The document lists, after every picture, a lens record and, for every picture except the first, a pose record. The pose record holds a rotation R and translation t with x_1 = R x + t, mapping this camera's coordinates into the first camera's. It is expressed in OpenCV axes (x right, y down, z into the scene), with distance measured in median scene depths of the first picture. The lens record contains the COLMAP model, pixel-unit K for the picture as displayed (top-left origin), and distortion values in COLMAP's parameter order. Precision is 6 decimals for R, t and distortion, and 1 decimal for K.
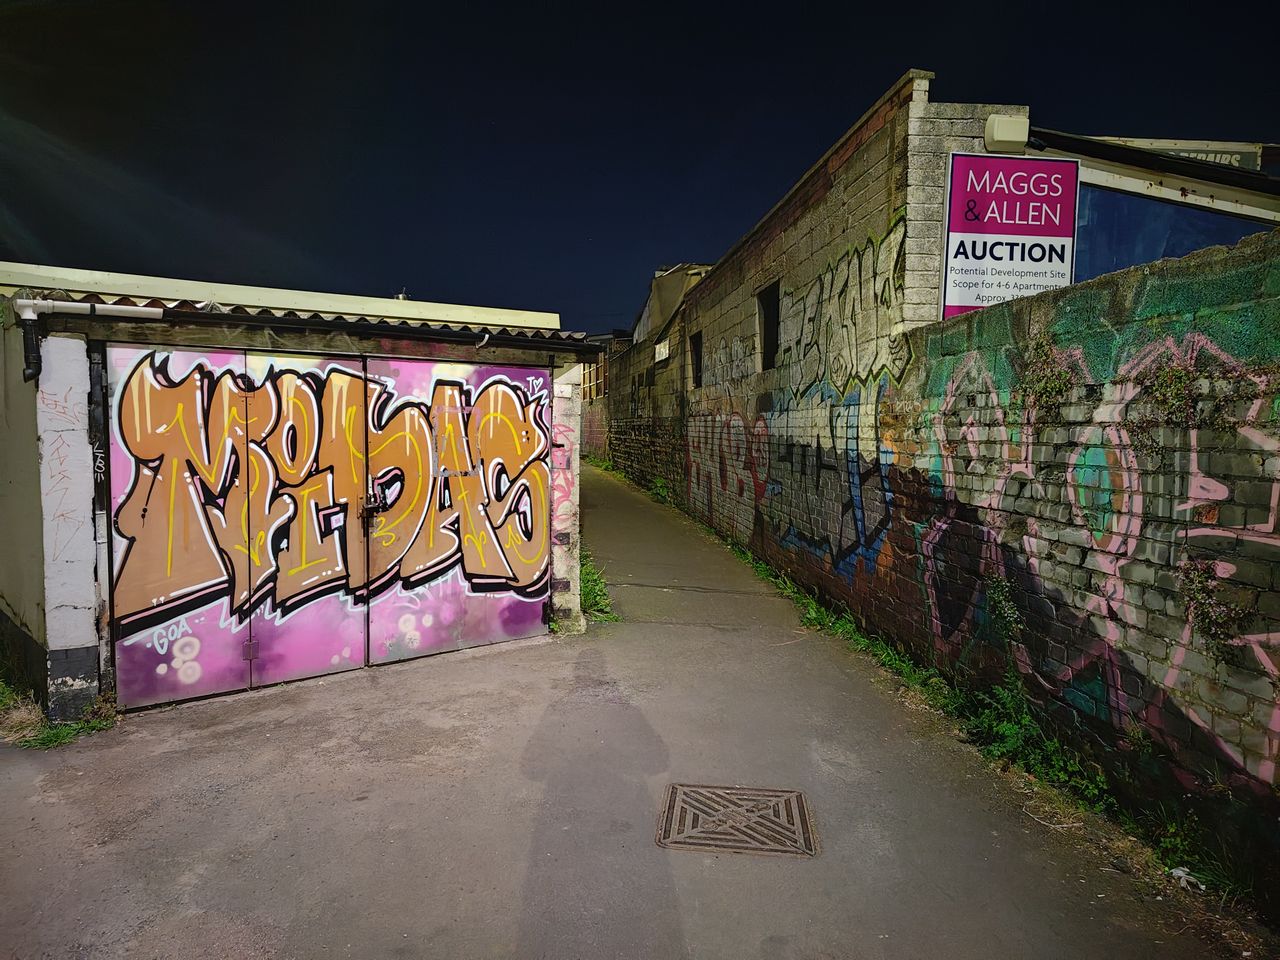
lens RADIAL K [[836.8, 0, 643.9], [0, 836.8, 483.6], [0, 0, 1]] dist [0.033068, -0.005126]
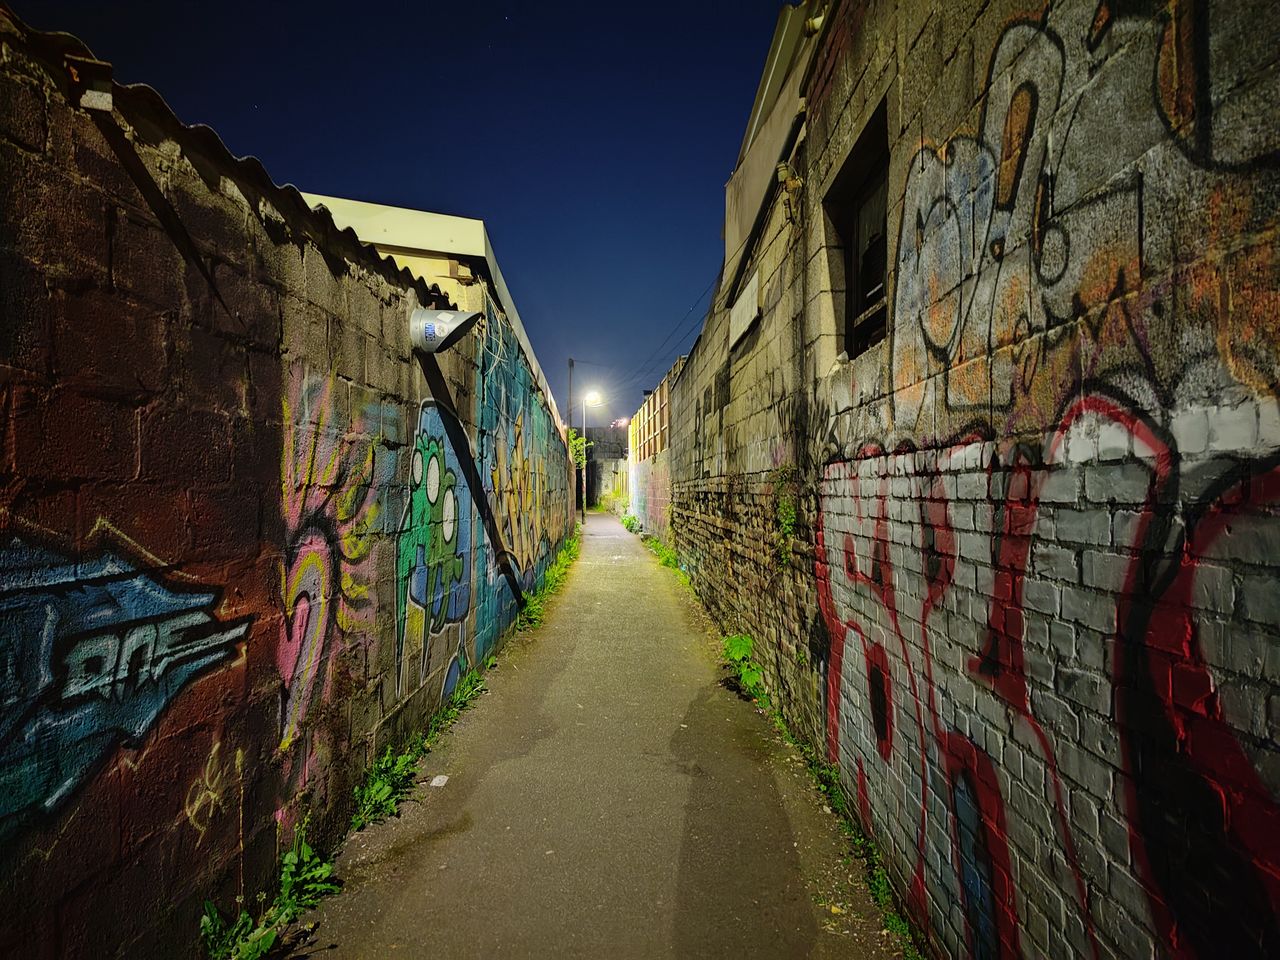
lens RADIAL K [[836.8, 0, 643.9], [0, 836.8, 483.6], [0, 0, 1]] dist [0.033068, -0.005126]
pose [[0.992466, -0.017179, -0.121309, 0.068331], [0.007647, 0.996876, -0.078607, -0.134906], [0.122280, 0.077087, 0.989497, 1.893180]]
